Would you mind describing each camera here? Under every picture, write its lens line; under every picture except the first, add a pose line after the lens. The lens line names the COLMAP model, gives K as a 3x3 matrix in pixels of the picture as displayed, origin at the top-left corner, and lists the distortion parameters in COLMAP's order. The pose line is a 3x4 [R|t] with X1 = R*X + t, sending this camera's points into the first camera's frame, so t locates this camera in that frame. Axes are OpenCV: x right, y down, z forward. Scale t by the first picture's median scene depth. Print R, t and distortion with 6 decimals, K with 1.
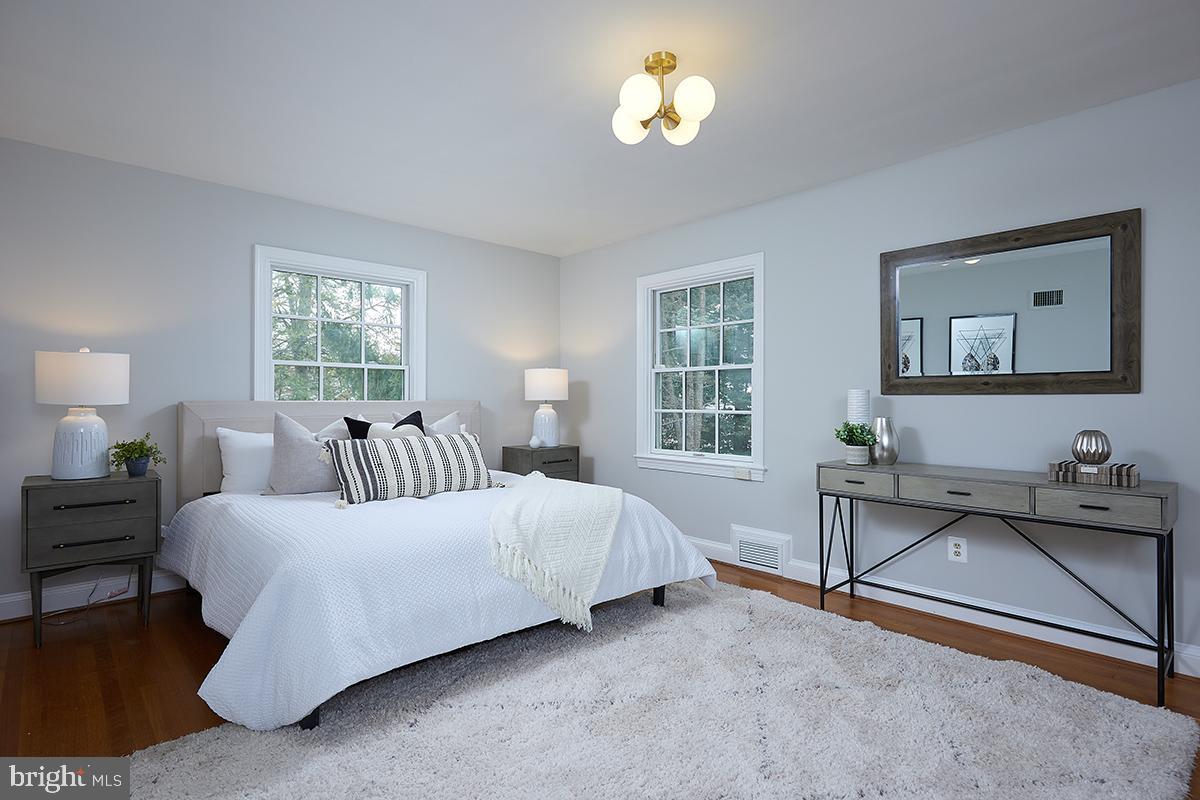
lens RADIAL K [[605.0, 0, 606.5], [0, 605.0, 398.6], [0, 0, 1]] dist [0.004258, 0.000460]
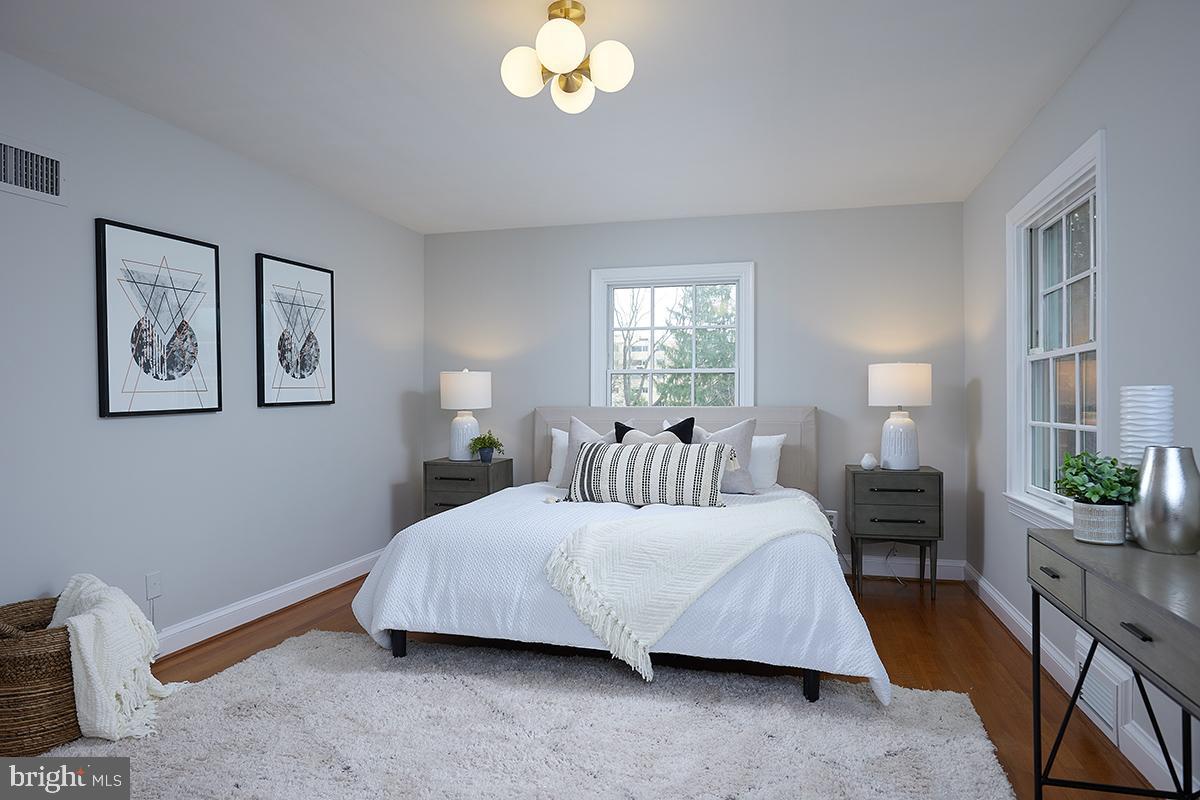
lens RADIAL K [[714.0, 0, 599.0], [0, 714.0, 399.7], [0, 0, 1]] dist [-0.005741, -0.000669]
pose [[0.528215, -0.004535, -0.849099, 0.677030], [0.003098, 0.999989, -0.003414, -0.004286], [0.849105, -0.000827, 0.528223, 0.357558]]
